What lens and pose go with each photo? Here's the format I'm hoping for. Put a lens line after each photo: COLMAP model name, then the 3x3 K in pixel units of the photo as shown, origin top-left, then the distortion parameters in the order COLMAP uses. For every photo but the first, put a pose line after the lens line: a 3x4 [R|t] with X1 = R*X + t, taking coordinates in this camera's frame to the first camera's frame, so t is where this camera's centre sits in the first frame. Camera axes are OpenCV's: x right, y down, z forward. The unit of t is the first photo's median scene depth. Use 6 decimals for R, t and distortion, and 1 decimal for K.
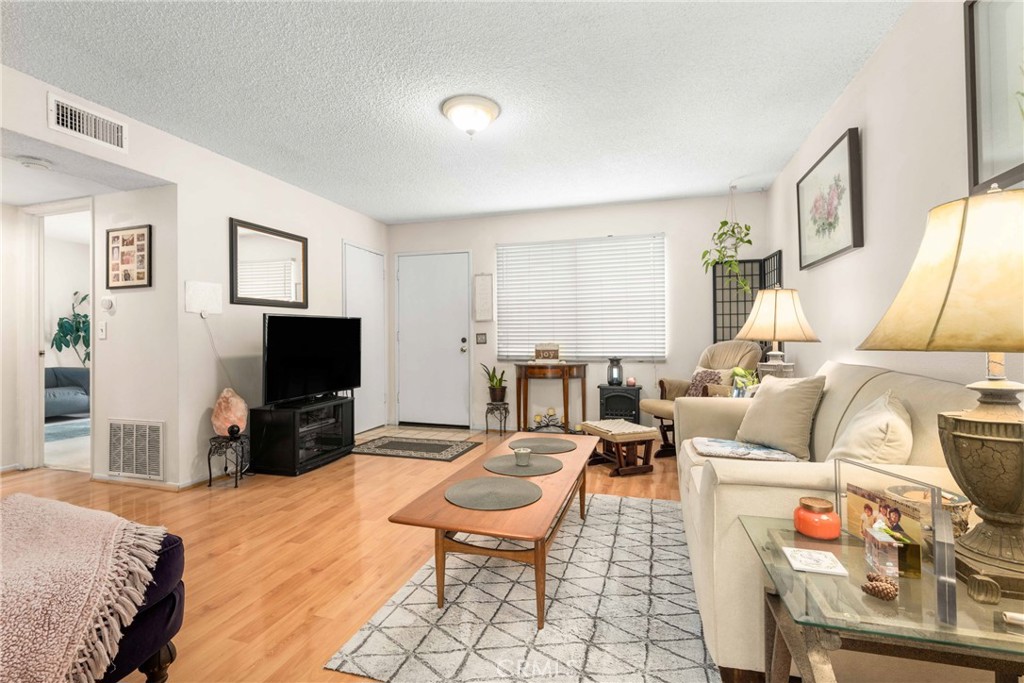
lens RADIAL K [[463.7, 0, 510.0], [0, 463.7, 335.6], [0, 0, 1]] dist [0.004688, 0.000204]
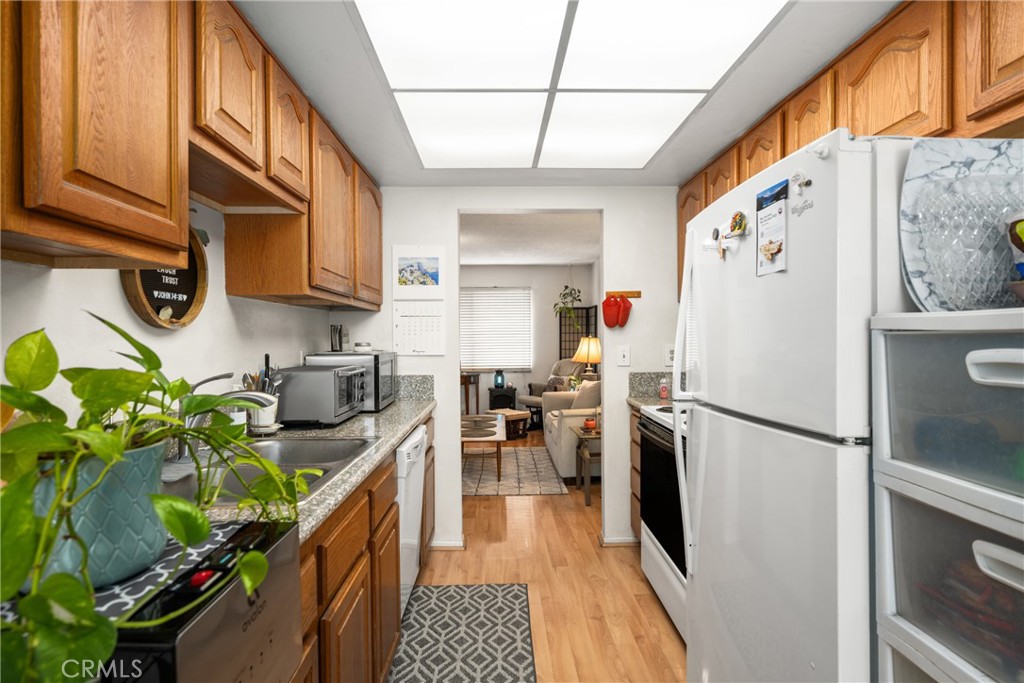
lens RADIAL K [[525.5, 0, 512.7], [0, 525.5, 341.1], [0, 0, 1]] dist [-0.000037, -0.000002]
pose [[0.945705, 0.002811, 0.325014, -0.322544], [-0.005872, 0.999947, 0.008438, -0.066769], [-0.324973, -0.009888, 0.945672, -0.700900]]
